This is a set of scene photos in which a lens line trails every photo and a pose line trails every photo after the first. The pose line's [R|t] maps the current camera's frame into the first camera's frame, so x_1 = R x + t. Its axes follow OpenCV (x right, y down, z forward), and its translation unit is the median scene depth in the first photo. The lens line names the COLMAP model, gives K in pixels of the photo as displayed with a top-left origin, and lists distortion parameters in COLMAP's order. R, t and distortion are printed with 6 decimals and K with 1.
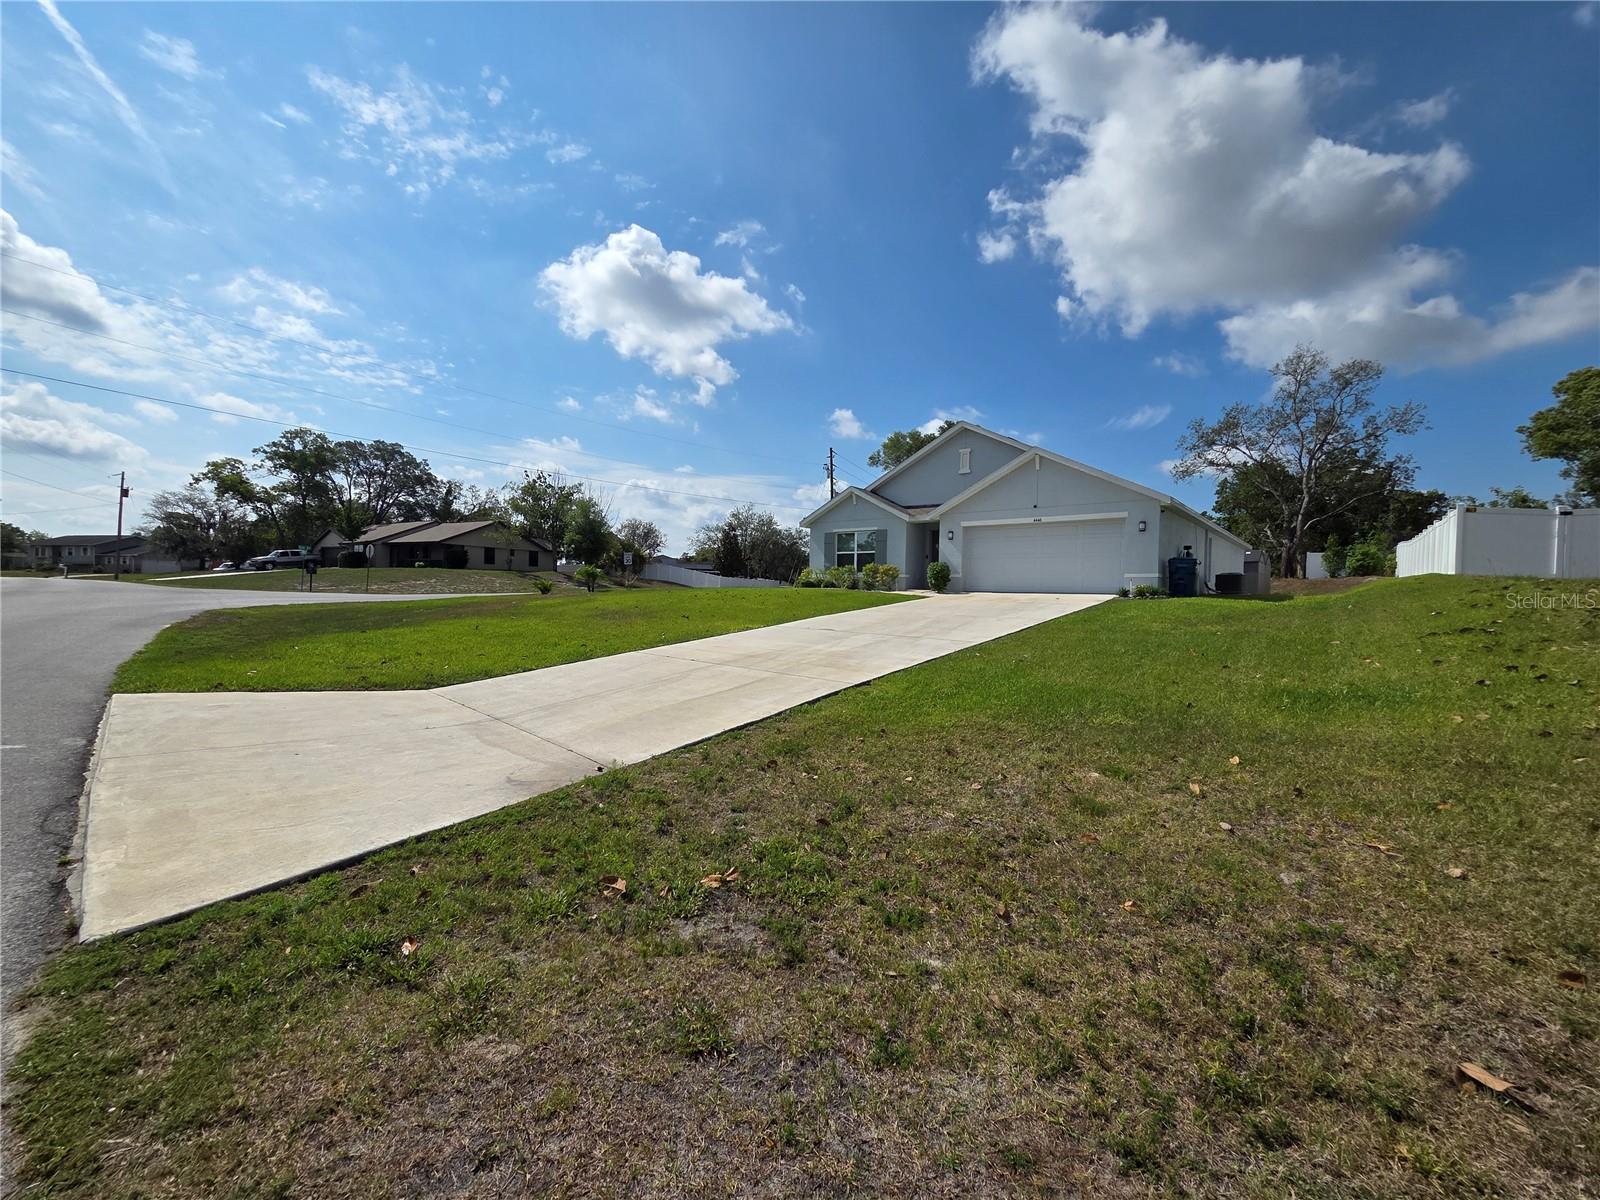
lens RADIAL K [[652.5, 0, 790.9], [0, 652.5, 593.7], [0, 0, 1]] dist [0.003568, 0.000145]
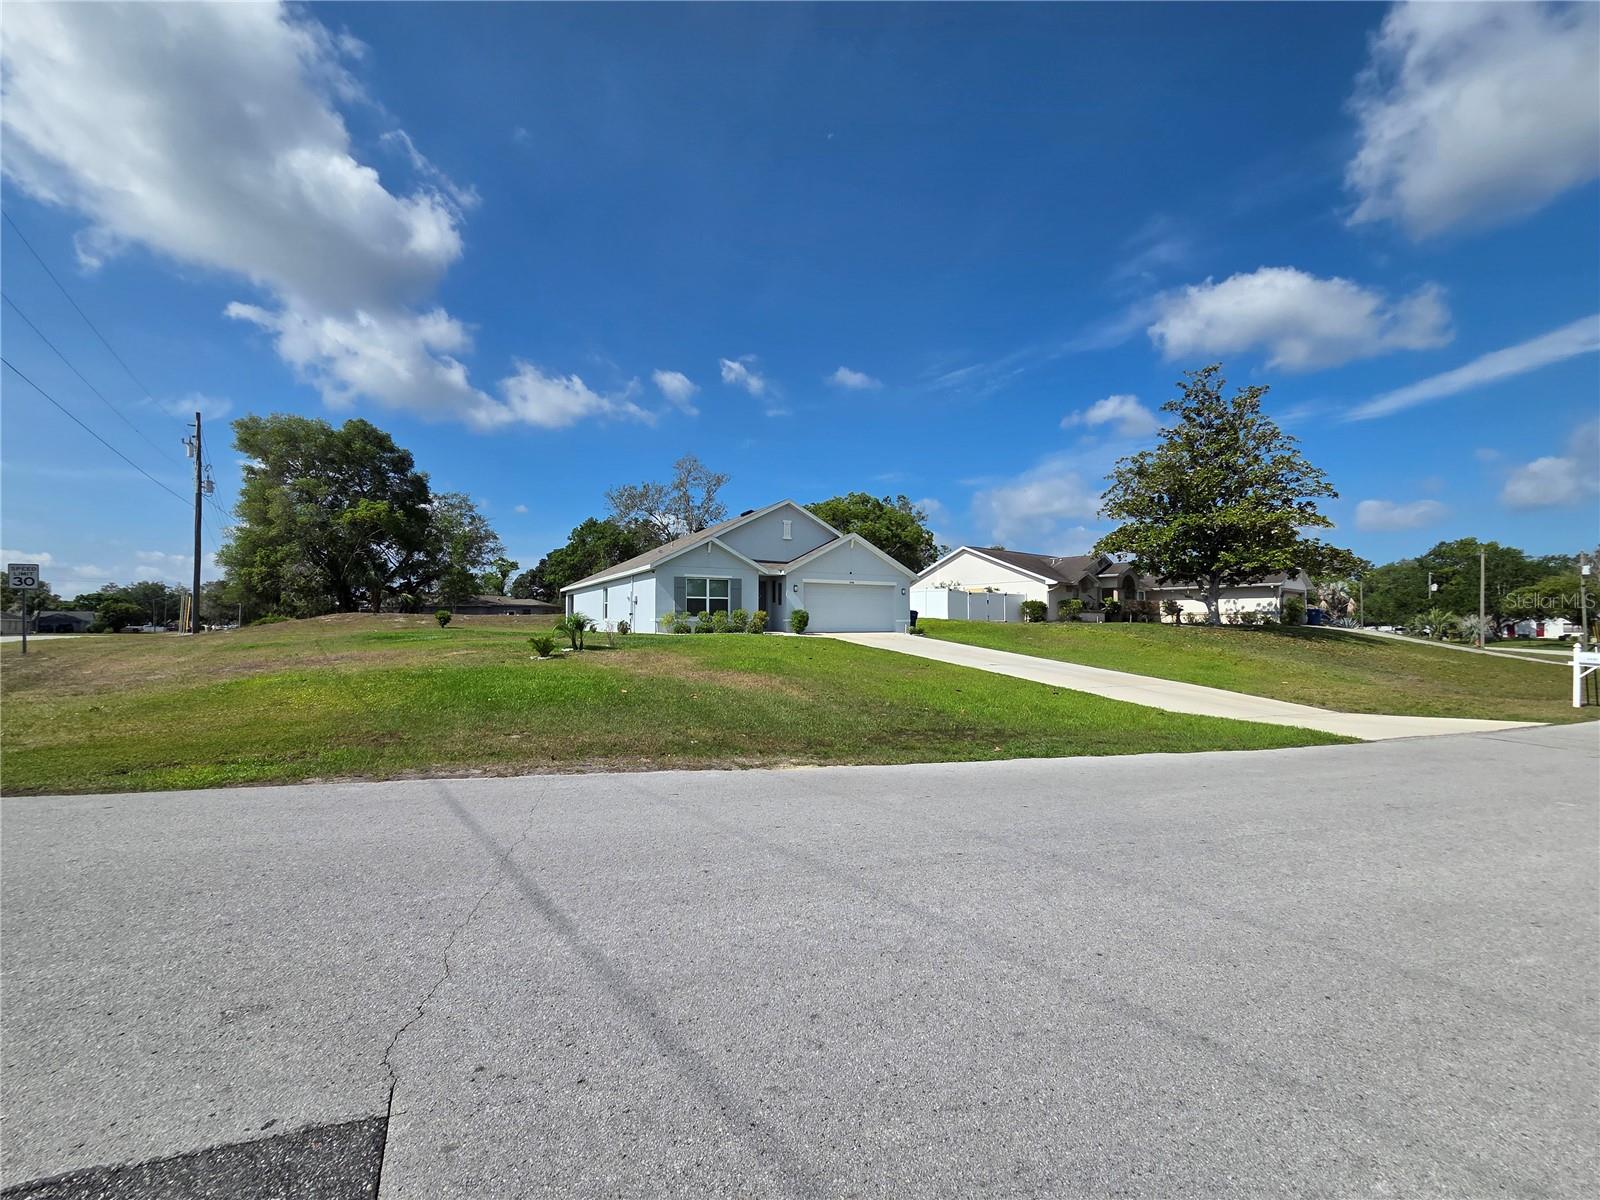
lens RADIAL K [[652.5, 0, 799.4], [0, 652.5, 614.1], [0, 0, 1]] dist [0.003568, 0.000145]
pose [[0.340580, -0.007133, 0.940188, -0.553912], [0.011168, 0.999931, 0.003541, -0.026059], [-0.940149, 0.009294, 0.340637, 0.329062]]
